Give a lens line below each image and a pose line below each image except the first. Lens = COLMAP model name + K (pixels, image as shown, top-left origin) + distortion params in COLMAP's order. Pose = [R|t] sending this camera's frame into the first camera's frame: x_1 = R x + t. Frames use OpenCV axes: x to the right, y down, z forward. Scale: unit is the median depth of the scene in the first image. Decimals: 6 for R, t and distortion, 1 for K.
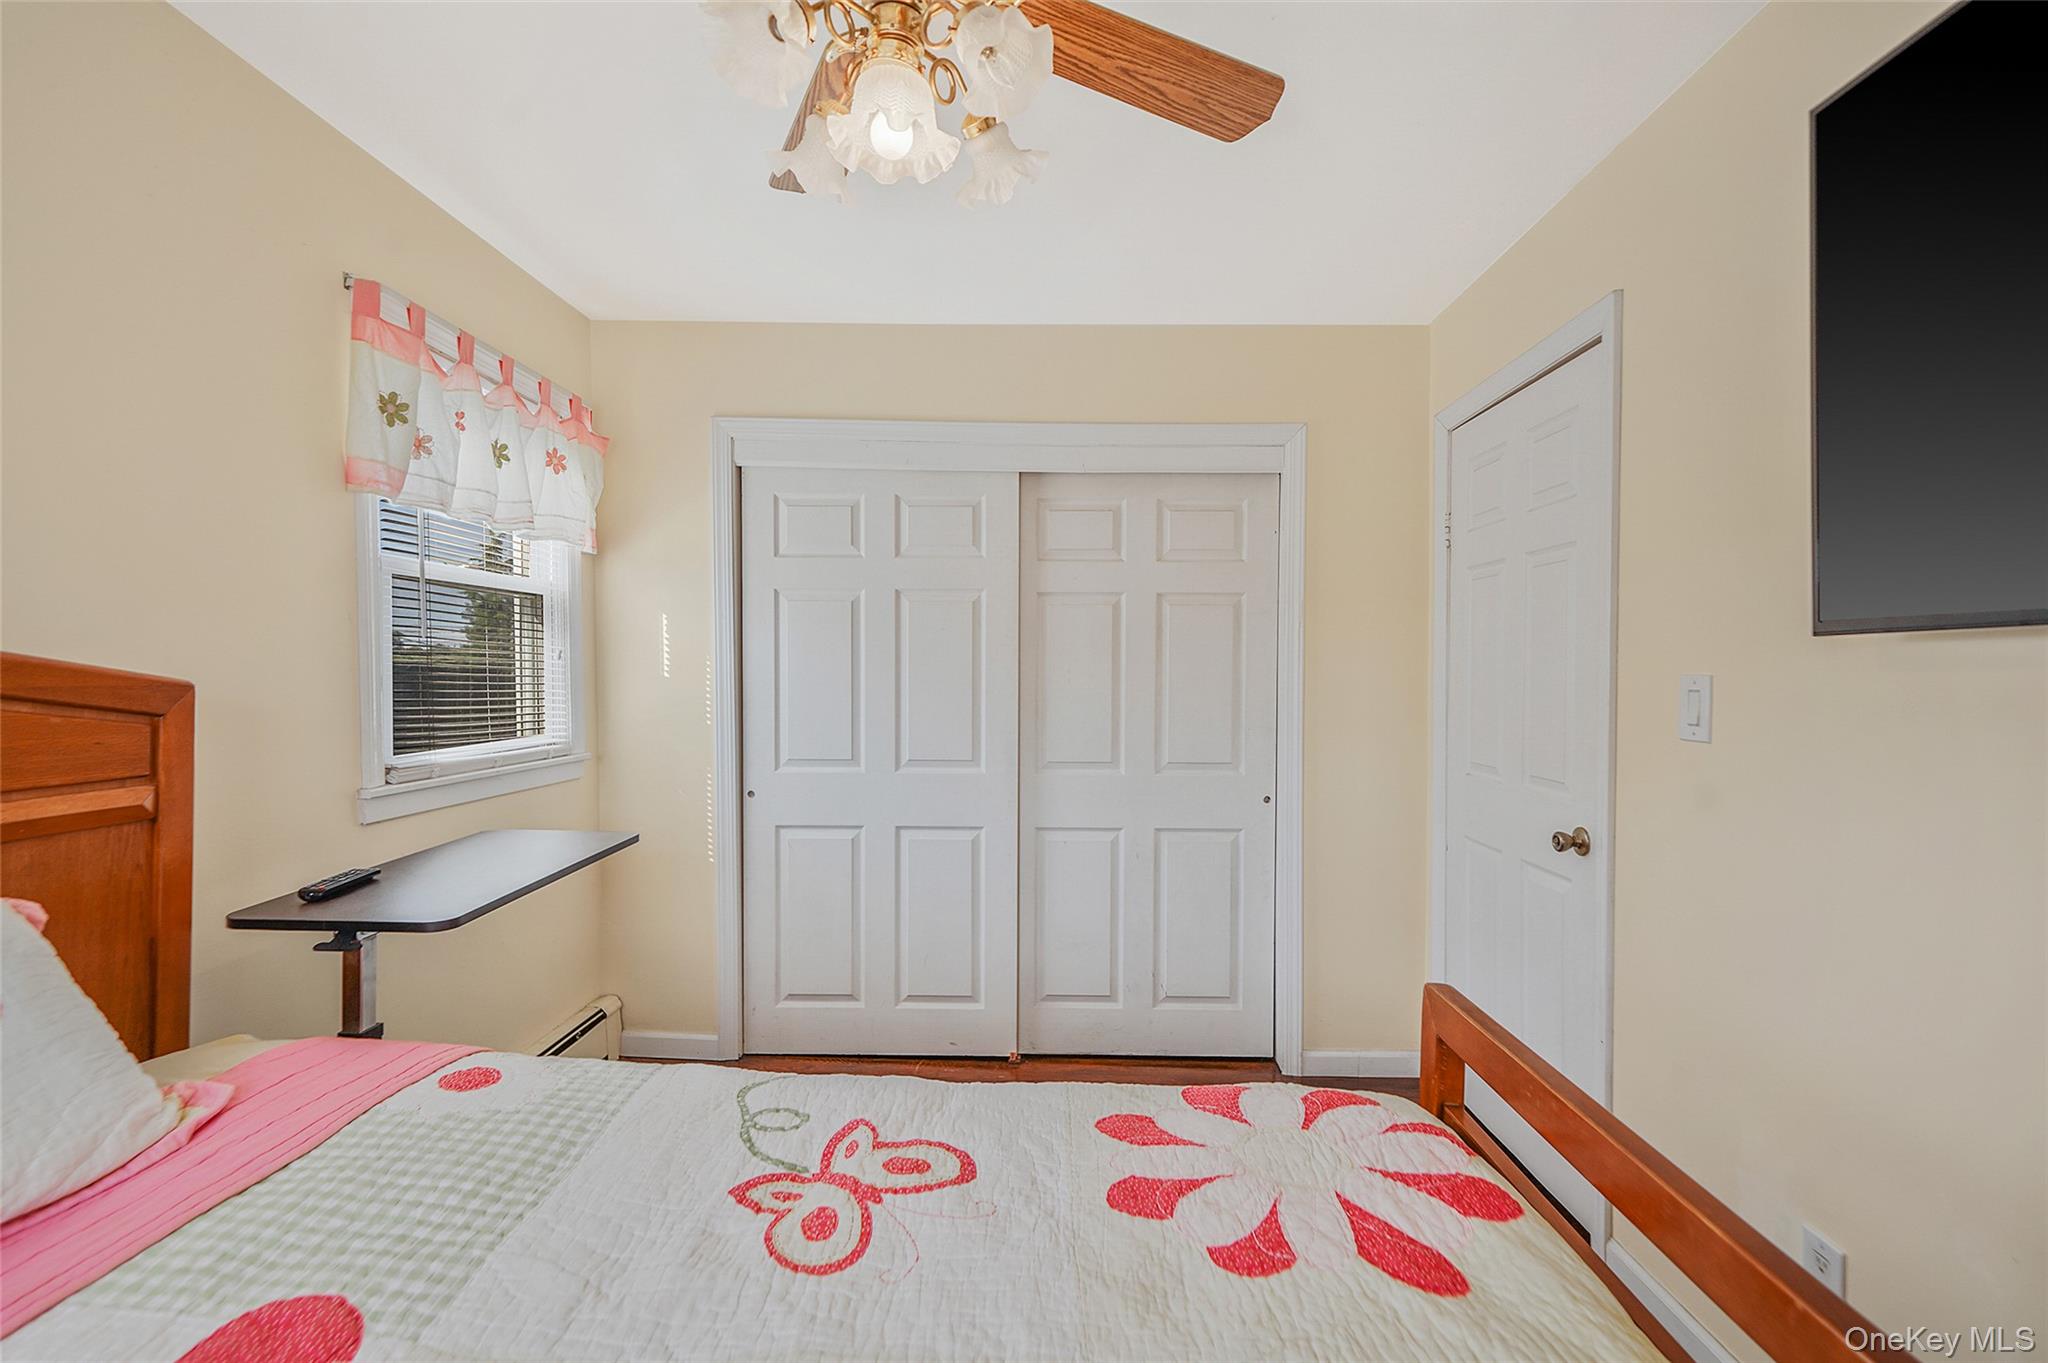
lens RADIAL K [[970.3, 0, 1031.7], [0, 970.3, 690.7], [0, 0, 1]] dist [0.002958, 0.000625]
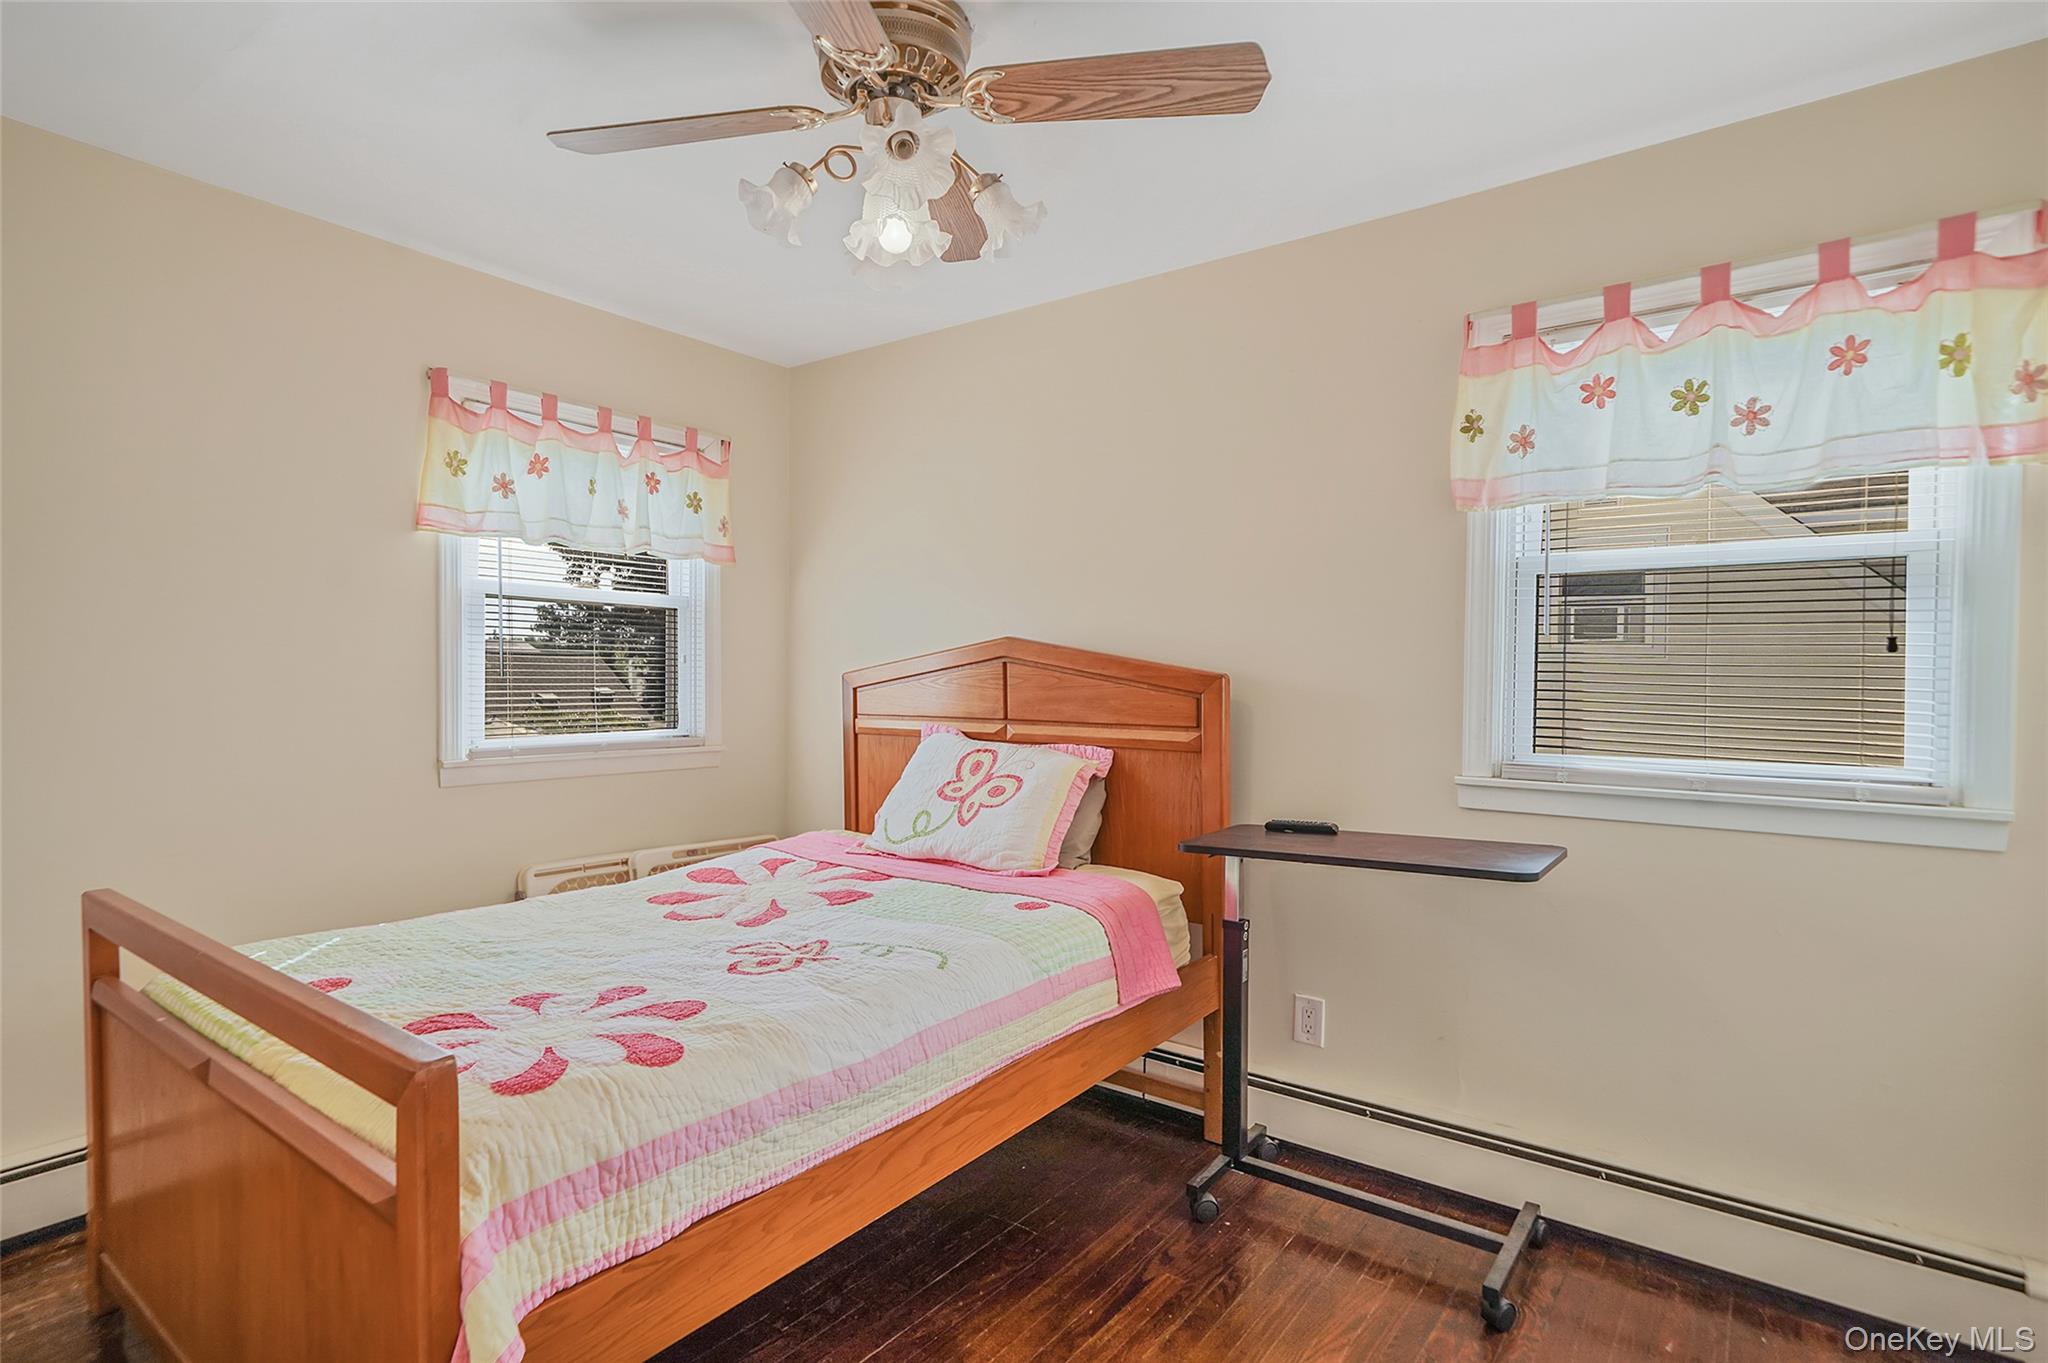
lens RADIAL K [[1039.5, 0, 1025.3], [0, 1039.5, 689.1], [0, 0, 1]] dist [0.018391, 0.000291]
pose [[-0.570907, 0.012201, -0.820924, 0.806301], [-0.022799, 0.999268, 0.030707, -0.030405], [0.820698, 0.036247, -0.570211, 1.780806]]
